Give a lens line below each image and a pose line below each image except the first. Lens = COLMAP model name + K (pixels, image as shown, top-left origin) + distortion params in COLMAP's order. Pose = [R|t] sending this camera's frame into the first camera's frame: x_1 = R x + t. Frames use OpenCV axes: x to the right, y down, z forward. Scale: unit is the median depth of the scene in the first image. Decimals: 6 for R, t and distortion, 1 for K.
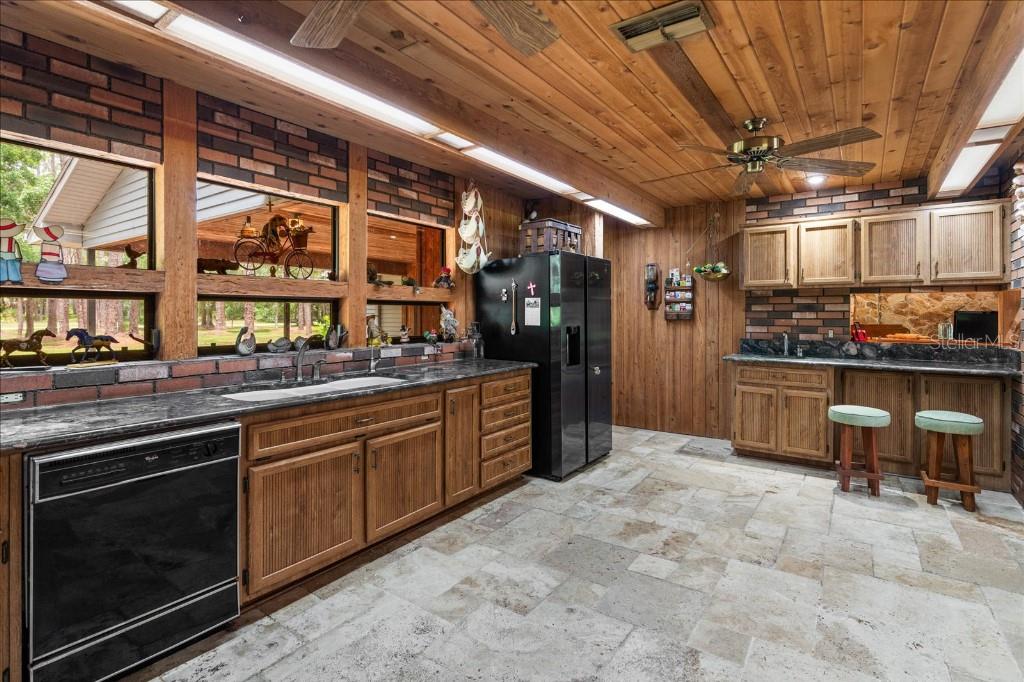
lens RADIAL K [[498.3, 0, 514.5], [0, 498.3, 315.0], [0, 0, 1]] dist [0.002124, 0.000001]
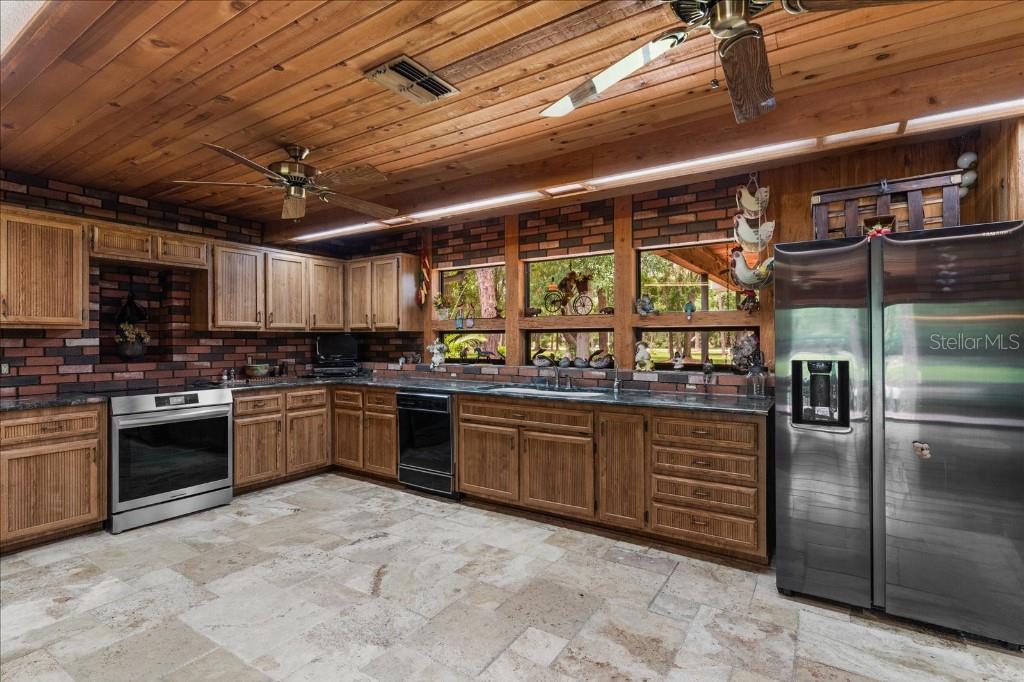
lens RADIAL K [[488.3, 0, 512.0], [0, 488.3, 341.0], [0, 0, 1]] dist [-0.000021, -0.000330]
pose [[0.027688, -0.000357, -0.999617, 0.964331], [-0.000859, 1.000000, -0.000381, -0.000751], [0.999616, 0.000869, 0.027688, 0.827182]]
